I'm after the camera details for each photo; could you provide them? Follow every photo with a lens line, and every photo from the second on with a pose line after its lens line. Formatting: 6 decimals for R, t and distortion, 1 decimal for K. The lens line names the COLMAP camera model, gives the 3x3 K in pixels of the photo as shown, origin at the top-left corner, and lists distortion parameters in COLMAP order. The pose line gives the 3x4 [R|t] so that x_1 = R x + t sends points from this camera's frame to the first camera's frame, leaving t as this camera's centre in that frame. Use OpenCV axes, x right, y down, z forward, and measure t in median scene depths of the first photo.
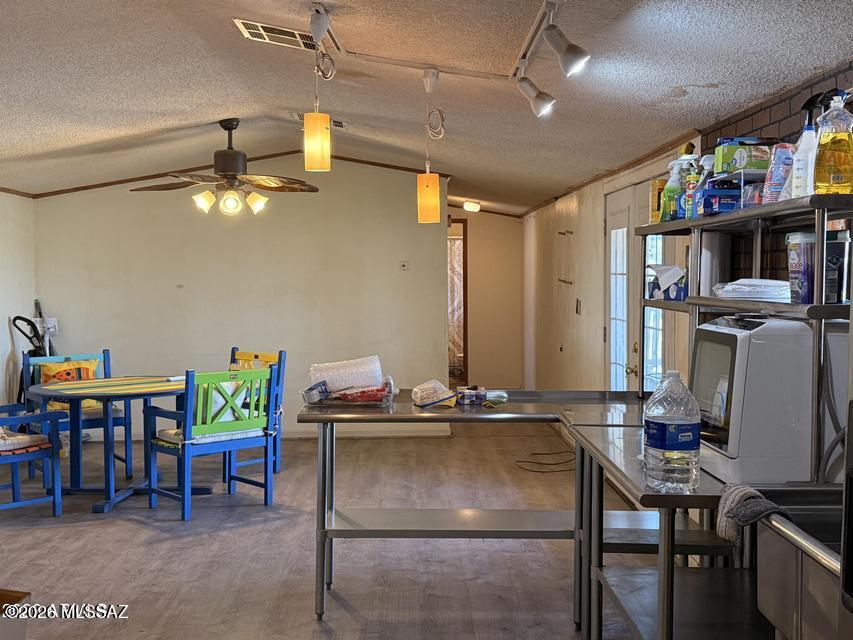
lens RADIAL K [[1041.9, 0, 426.5], [0, 1041.9, 320.0], [0, 0, 1]] dist [0.024466, 0.013611]
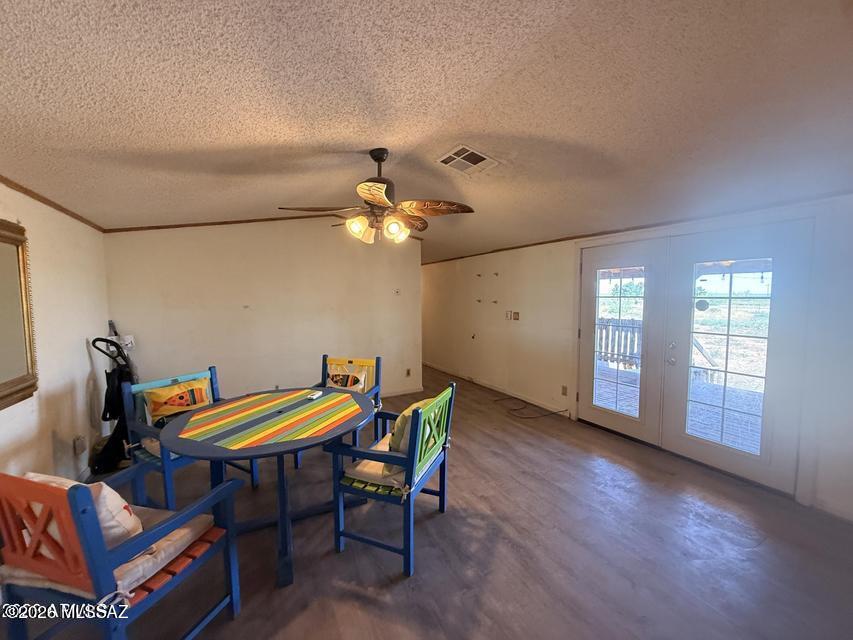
lens RADIAL K [[351.1, 0, 426.5], [0, 351.1, 320.0], [0, 0, 1]] dist [-0.001275, -0.000001]
pose [[0.894613, -0.032783, 0.445638, -0.269935], [0.023322, 0.999371, 0.026700, -0.025700], [-0.446233, -0.013493, 0.894815, 0.573477]]
